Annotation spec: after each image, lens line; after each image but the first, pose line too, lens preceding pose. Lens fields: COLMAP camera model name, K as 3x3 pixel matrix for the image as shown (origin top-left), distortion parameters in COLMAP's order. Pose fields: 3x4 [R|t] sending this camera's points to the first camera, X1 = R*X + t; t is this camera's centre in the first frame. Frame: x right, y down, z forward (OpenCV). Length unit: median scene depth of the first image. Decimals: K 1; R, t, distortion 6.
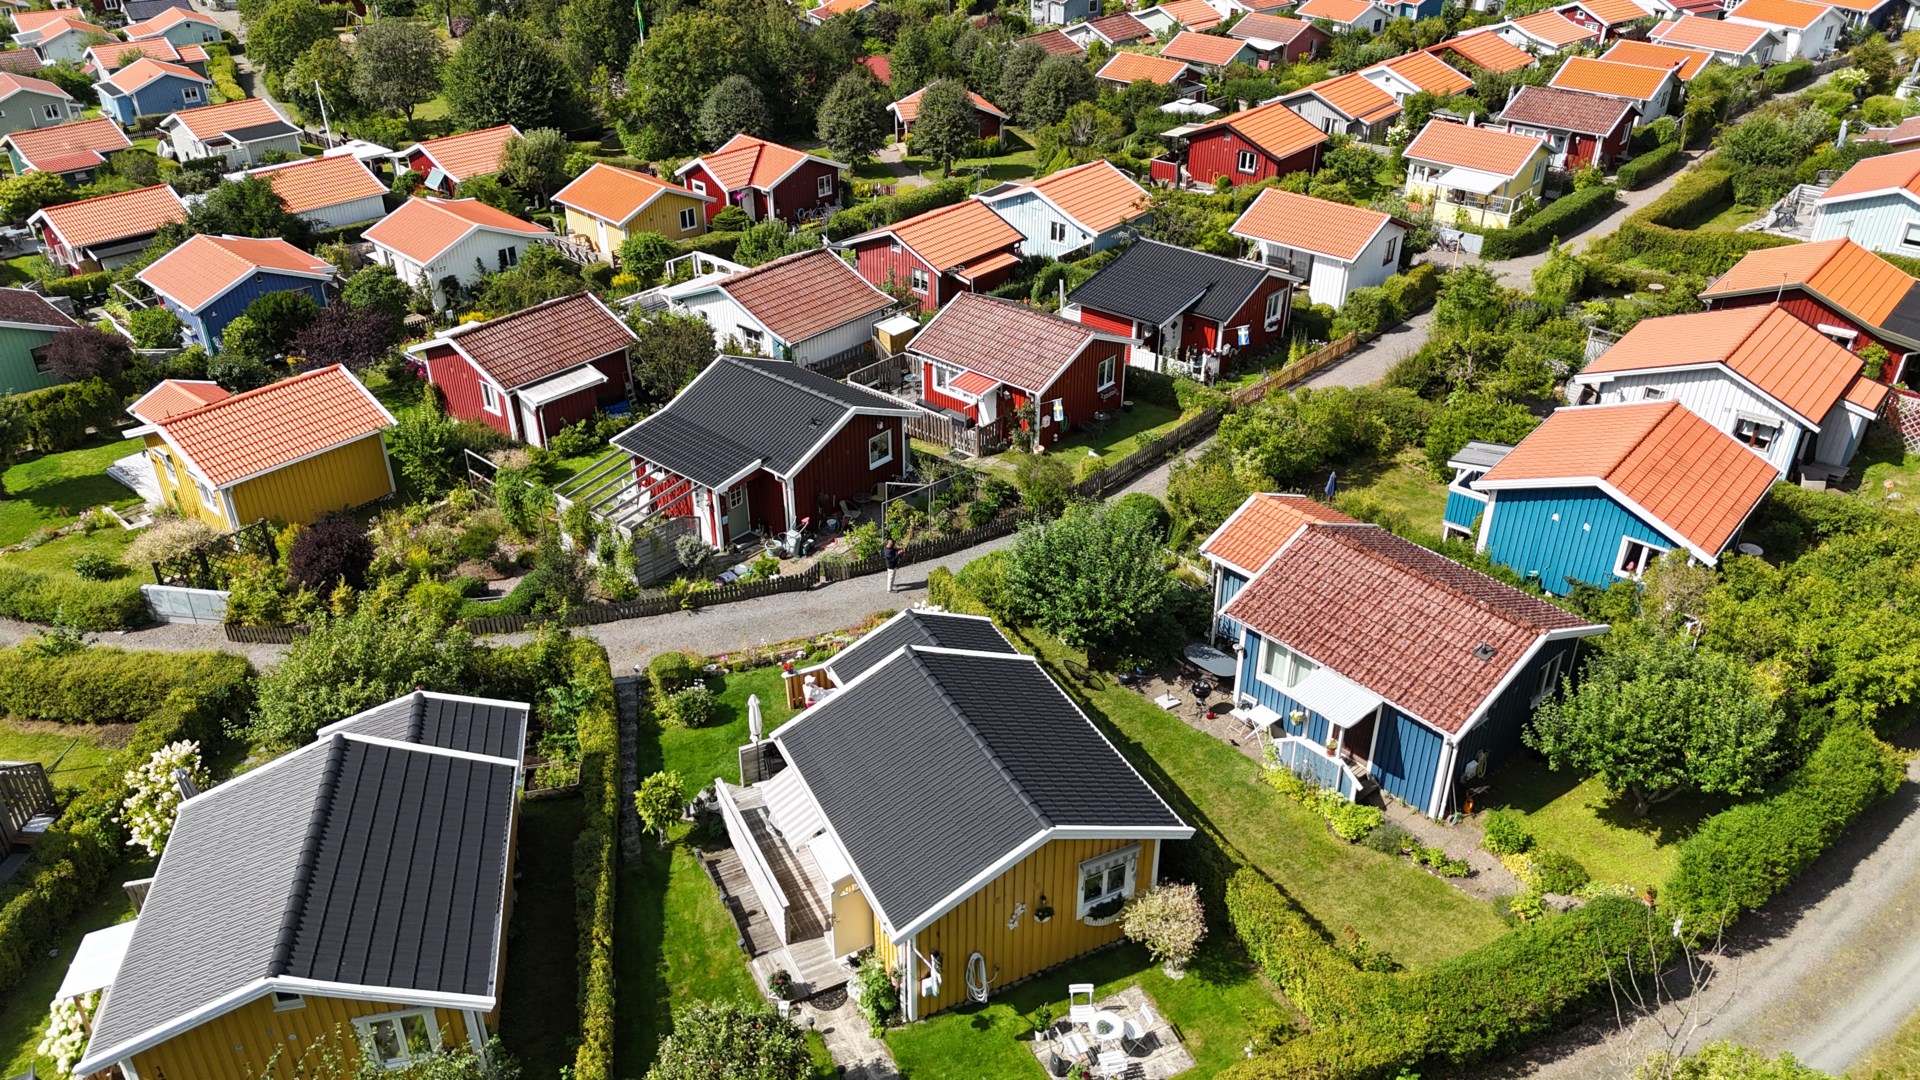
lens RADIAL K [[1418.8, 0, 968.3], [0, 1418.8, 539.6], [0, 0, 1]] dist [0.085322, -0.100817]
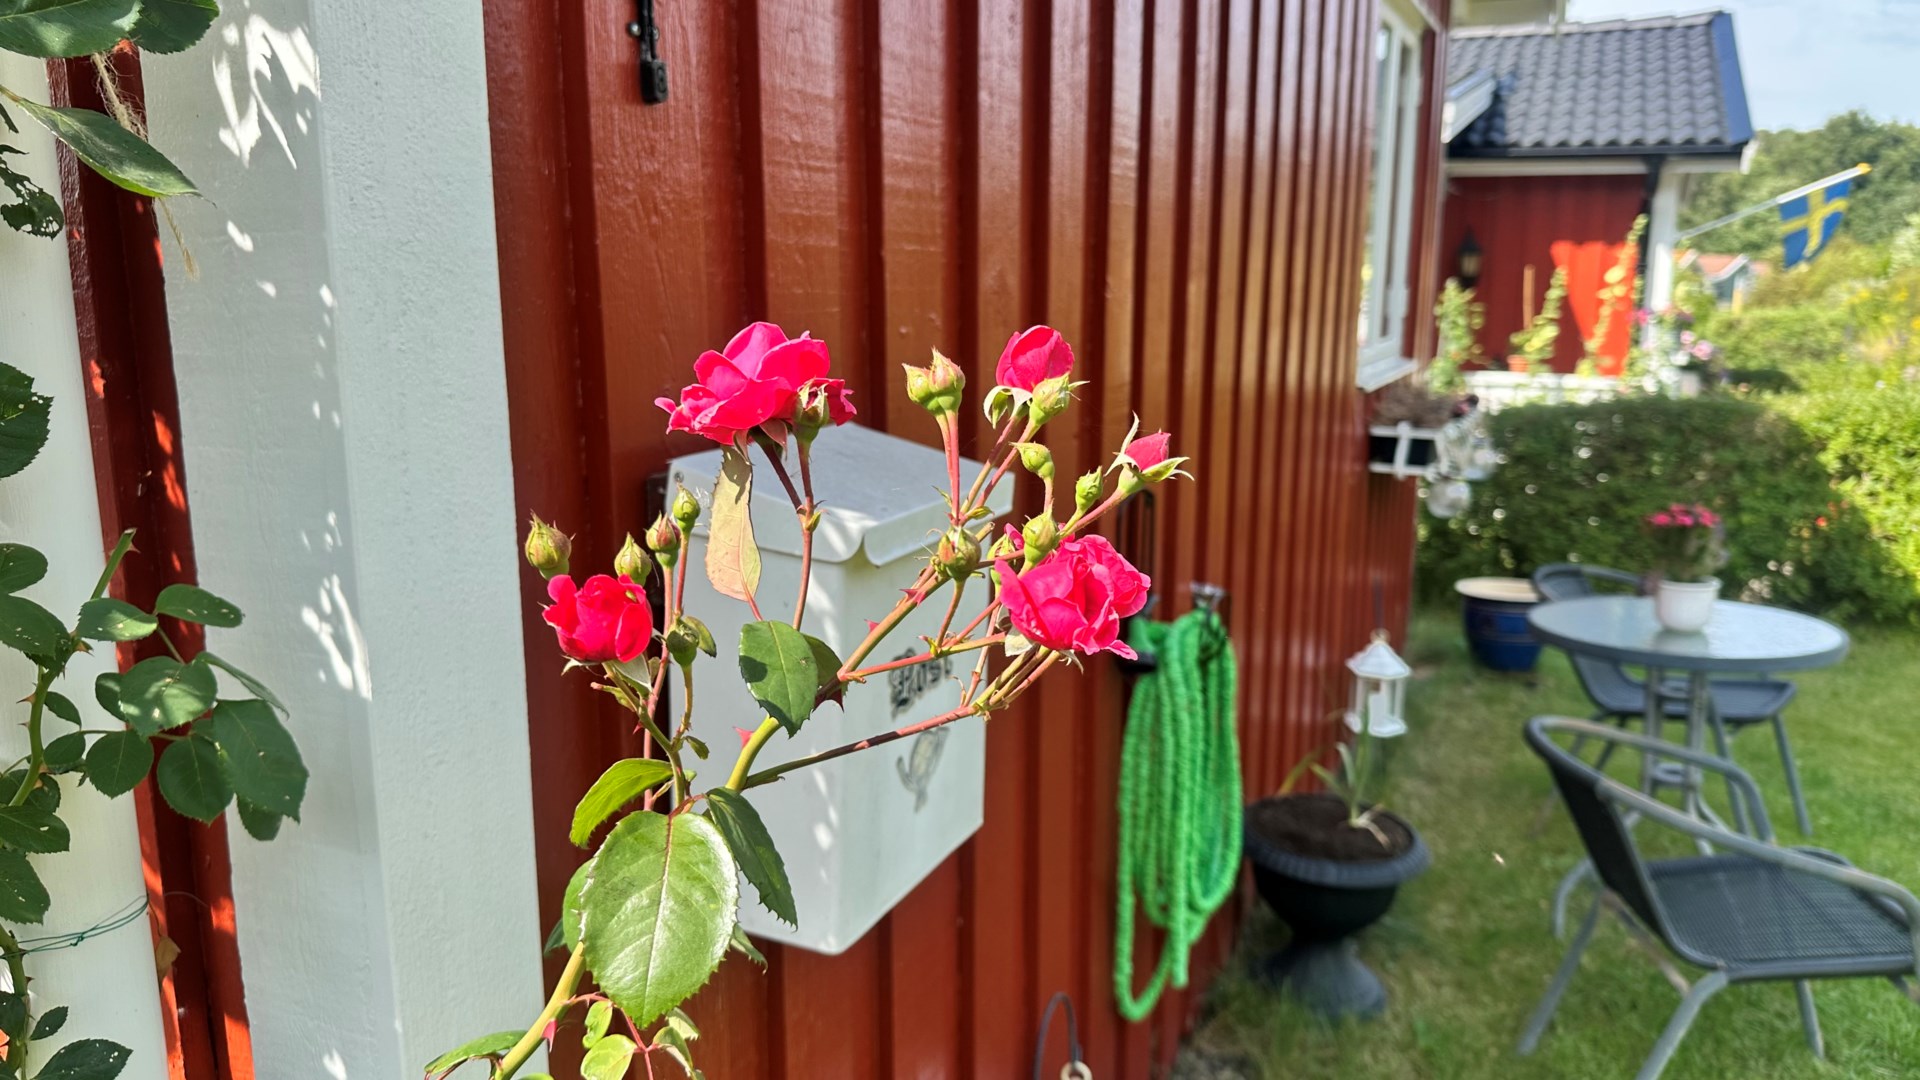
lens RADIAL K [[1354.8, 0, 956.8], [0, 1354.8, 550.5], [0, 0, 1]] dist [0.093922, -0.173859]
pose [[0.963536, -0.056341, 0.261578, 0.046668], [0.139711, 0.939674, -0.312239, -0.070907], [-0.228207, 0.337399, 0.913282, 0.890551]]
